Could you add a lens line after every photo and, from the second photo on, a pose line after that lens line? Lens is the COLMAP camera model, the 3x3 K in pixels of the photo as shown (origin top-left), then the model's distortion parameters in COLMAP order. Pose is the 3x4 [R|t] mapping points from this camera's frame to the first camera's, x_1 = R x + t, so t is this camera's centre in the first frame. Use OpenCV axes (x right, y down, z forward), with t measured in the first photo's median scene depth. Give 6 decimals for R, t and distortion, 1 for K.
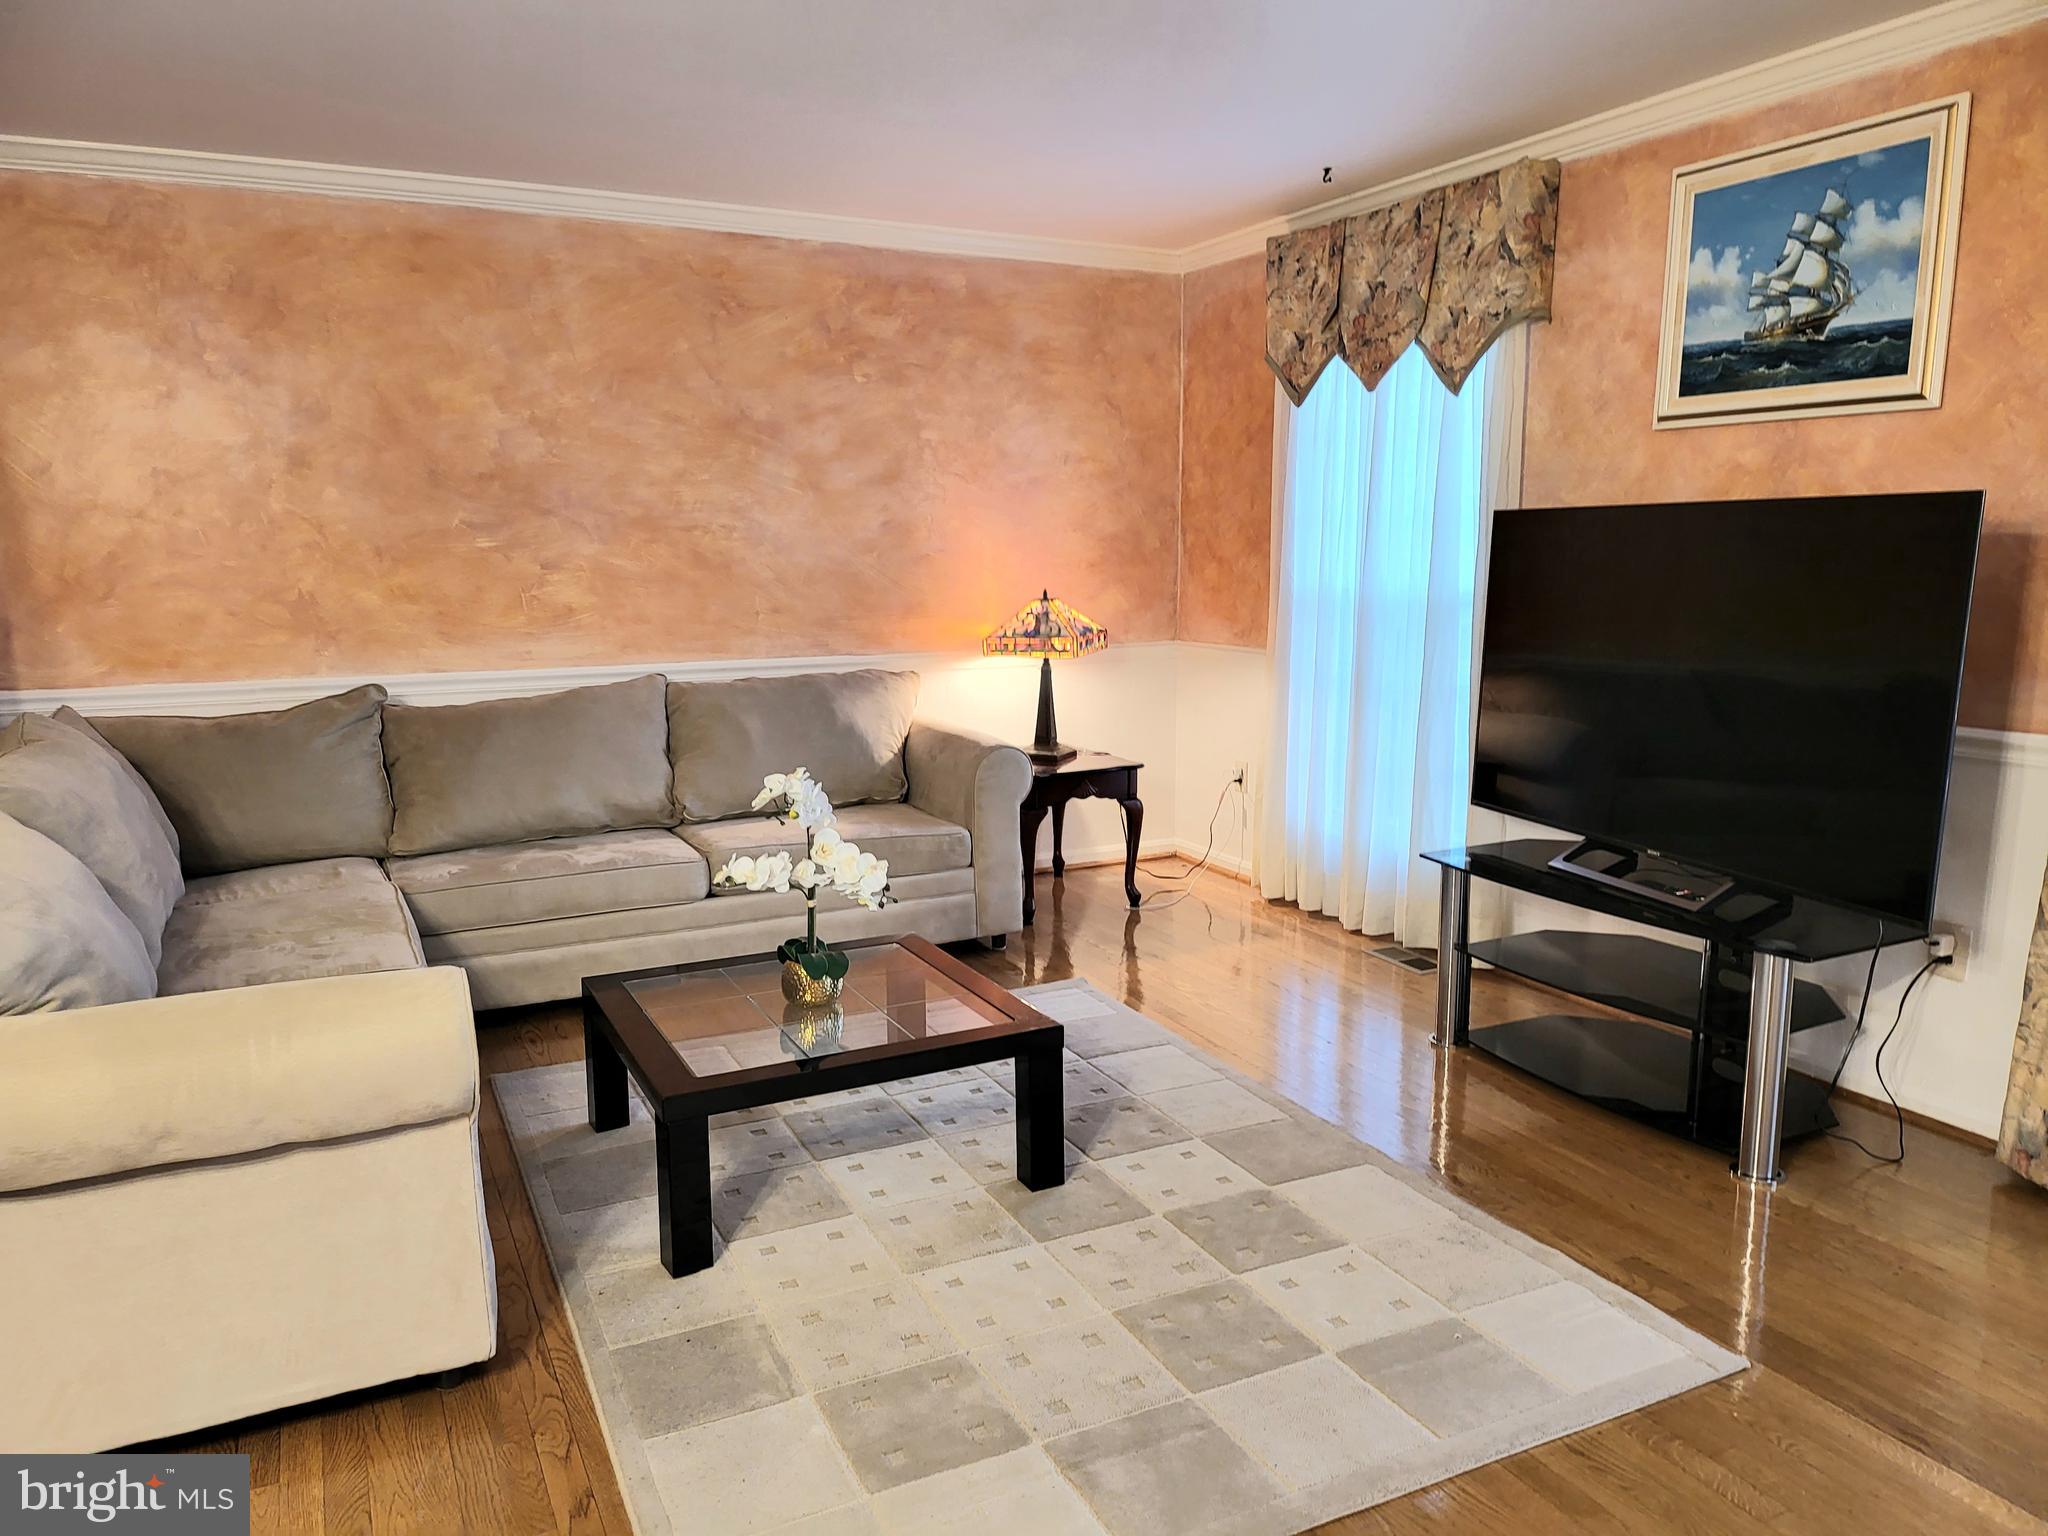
lens RADIAL K [[1480.5, 0, 1024.0], [0, 1480.5, 768.0], [0, 0, 1]] dist [0.070425, -0.084656]
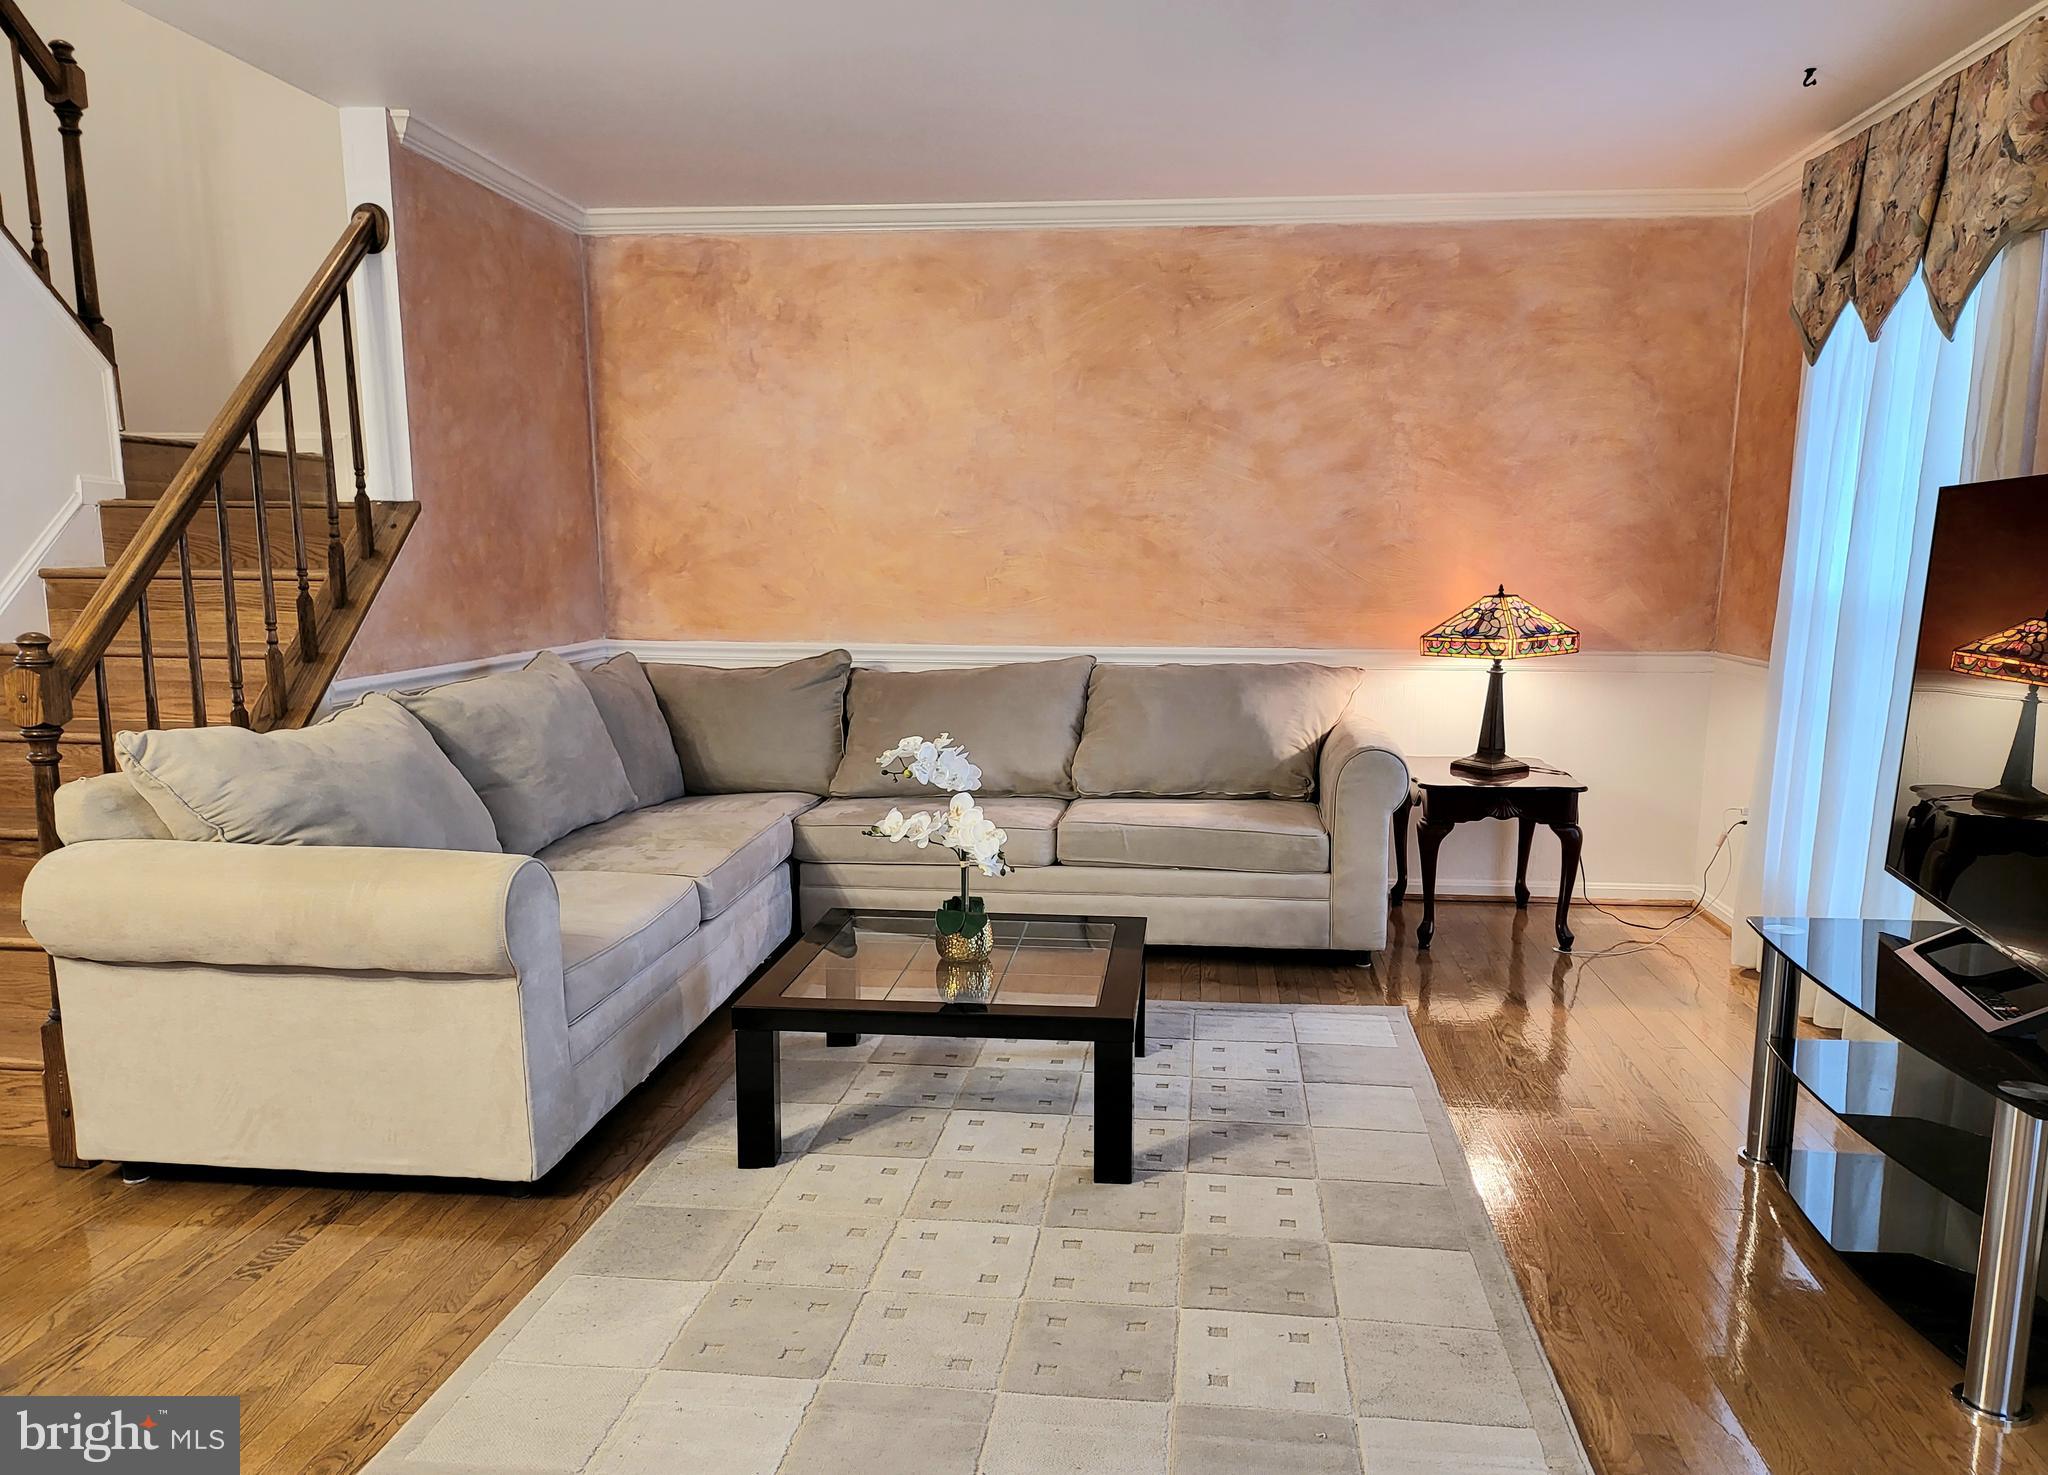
lens RADIAL K [[1499.7, 0, 1026.0], [0, 1499.7, 768.4], [0, 0, 1]] dist [0.071910, -0.075264]
pose [[0.837496, 0.091324, -0.538757, 0.298005], [-0.094763, 0.995270, 0.021397, -0.001992], [0.538163, 0.033135, 0.842189, 0.082861]]
